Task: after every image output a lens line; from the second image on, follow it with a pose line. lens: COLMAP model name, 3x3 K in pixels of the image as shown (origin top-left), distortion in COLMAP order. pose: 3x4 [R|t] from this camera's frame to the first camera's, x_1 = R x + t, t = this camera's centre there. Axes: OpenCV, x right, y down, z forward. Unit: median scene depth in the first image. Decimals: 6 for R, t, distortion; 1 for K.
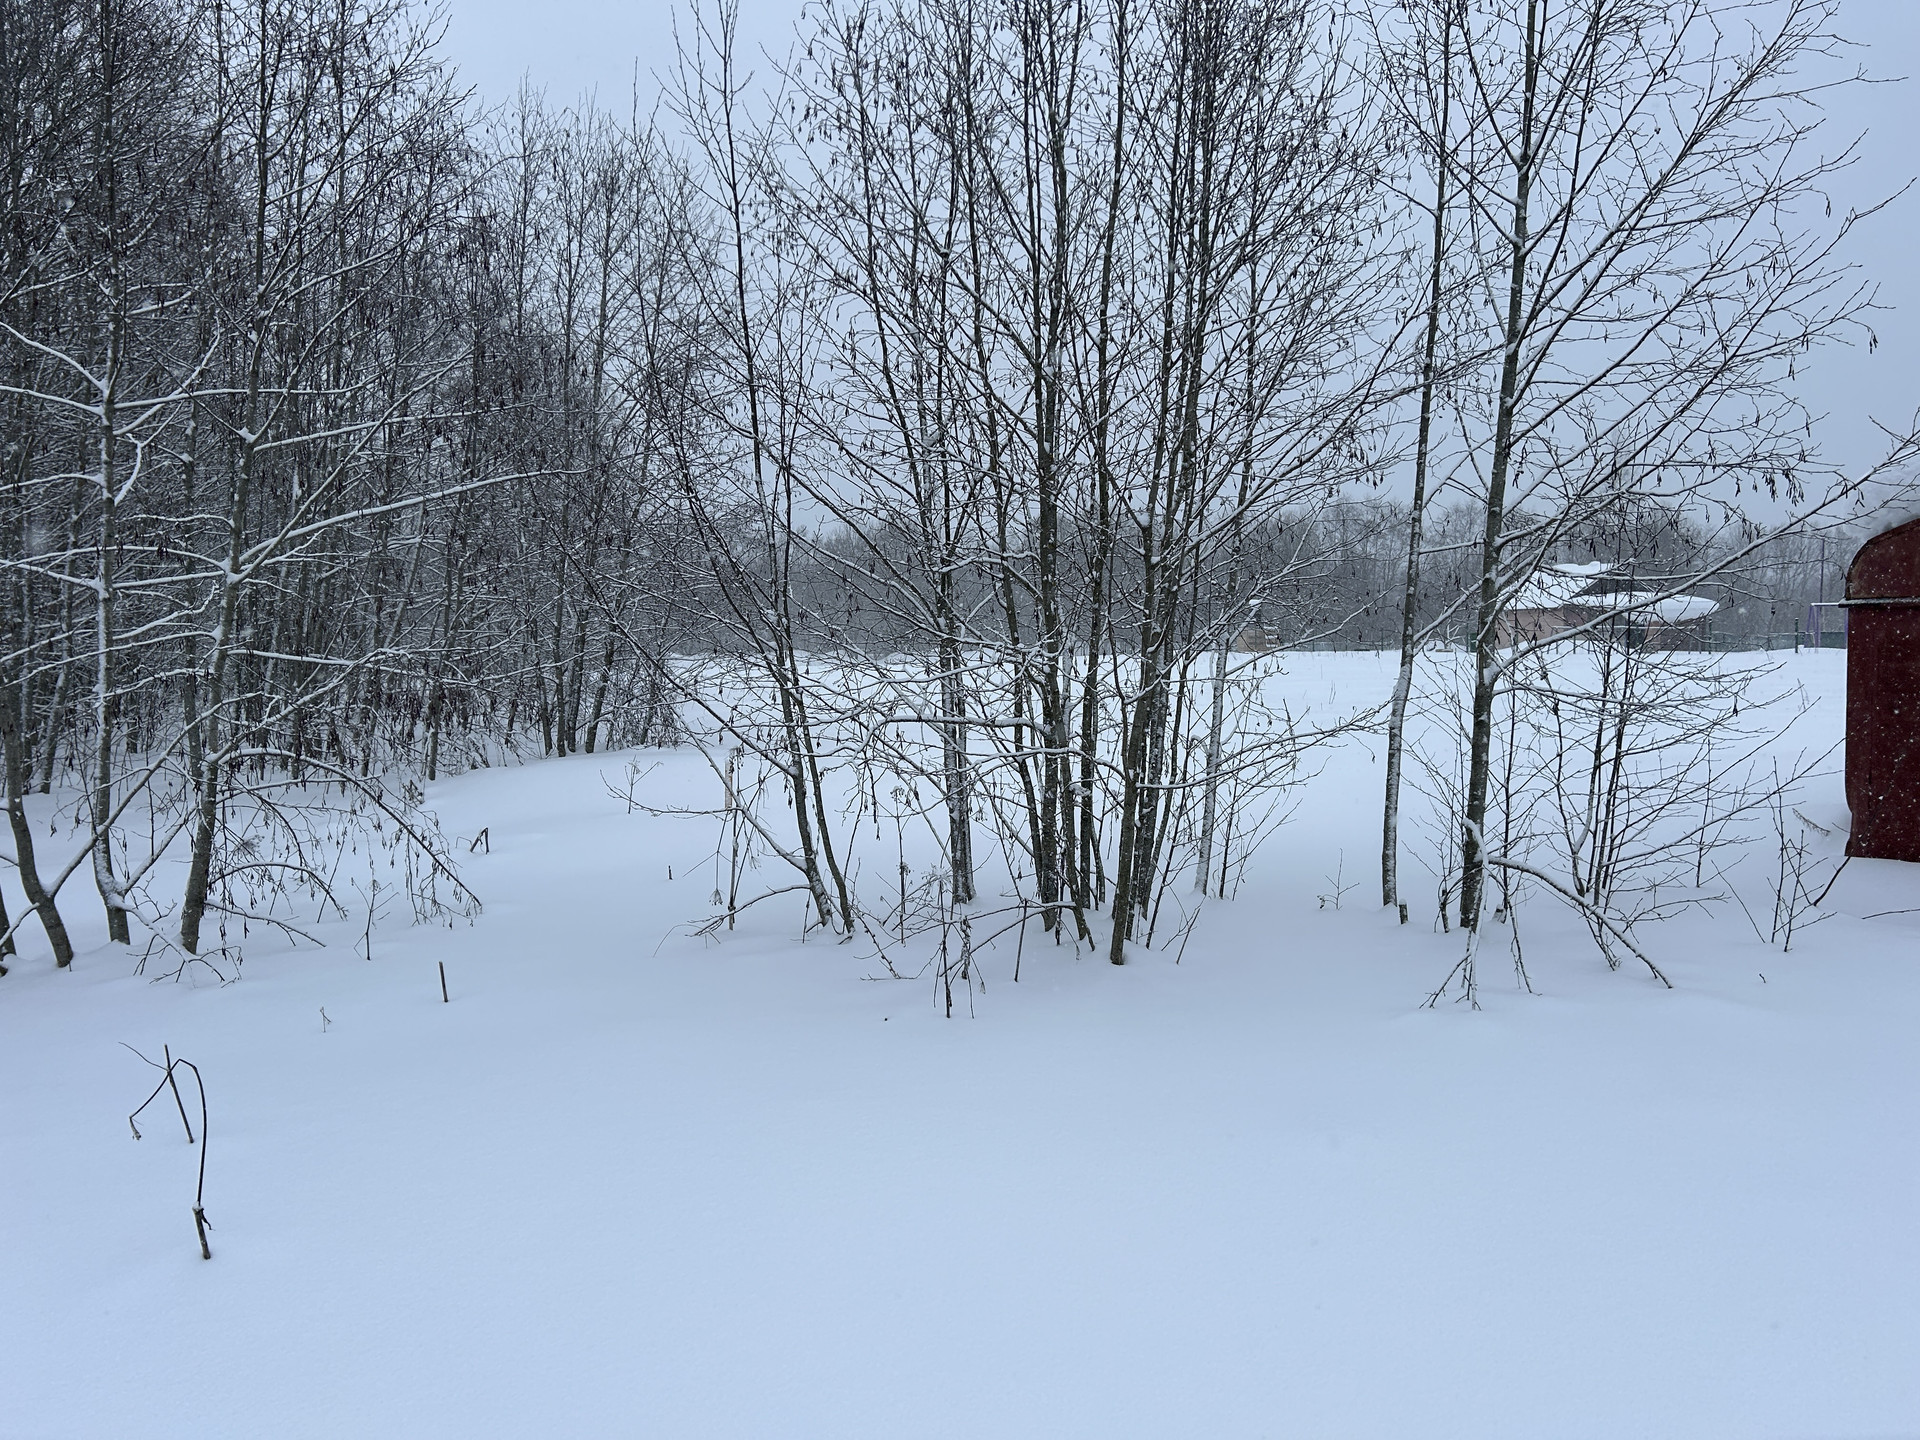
lens RADIAL K [[1468.7, 0, 951.7], [0, 1468.7, 699.3], [0, 0, 1]] dist [0.076501, -0.062740]
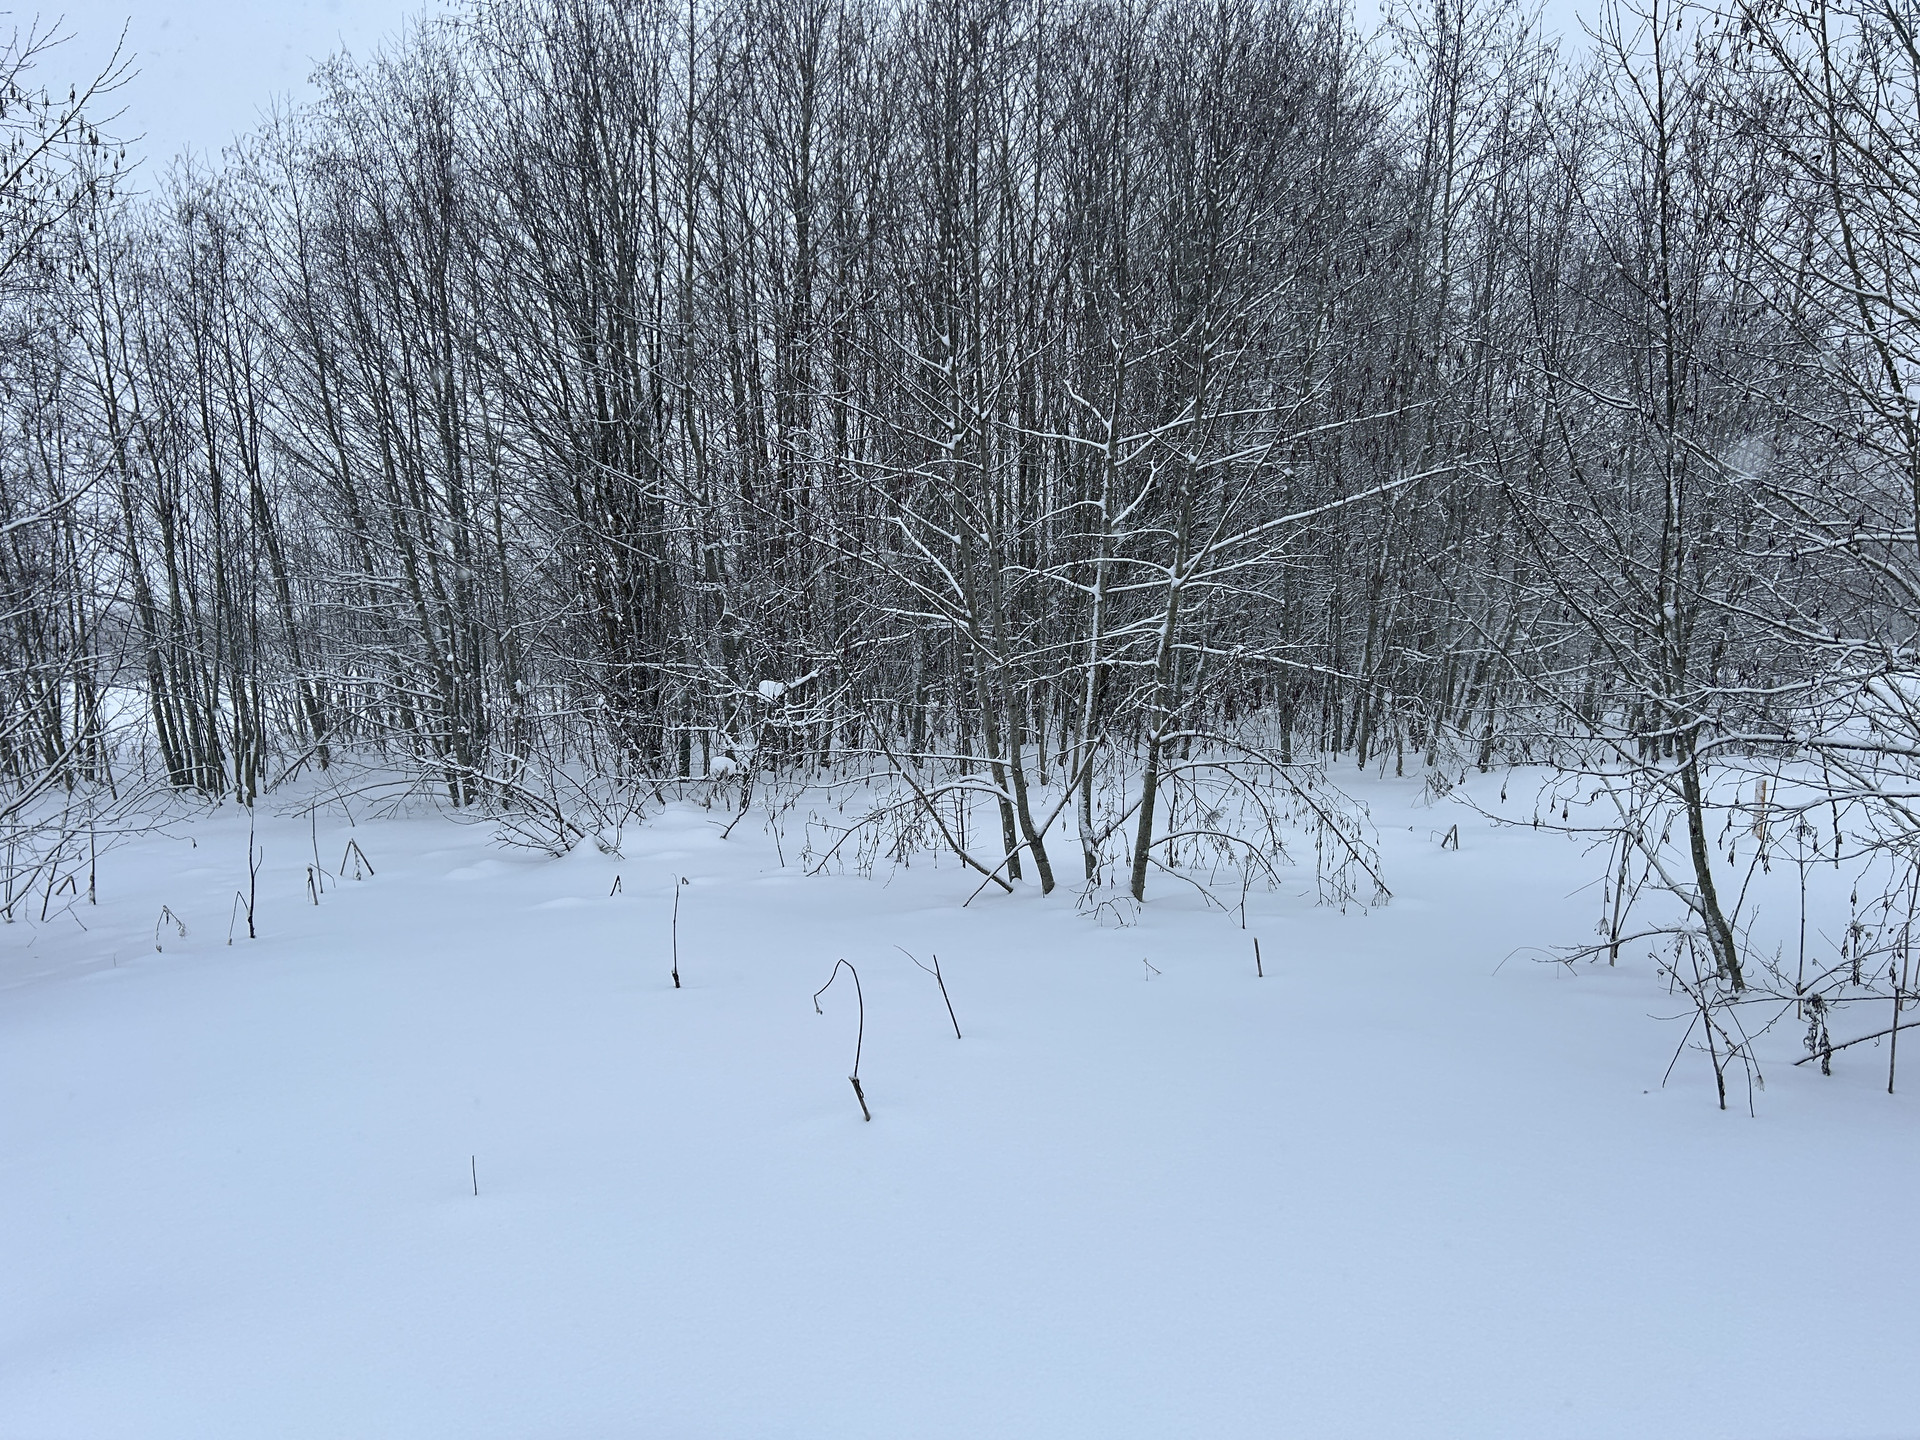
lens RADIAL K [[1468.7, 0, 951.7], [0, 1468.7, 699.3], [0, 0, 1]] dist [0.076501, -0.062740]
pose [[0.681828, 0.045081, -0.730122, 0.250564], [-0.038975, 0.998920, 0.025280, -0.013407], [0.730473, 0.011220, 0.682849, 0.094840]]
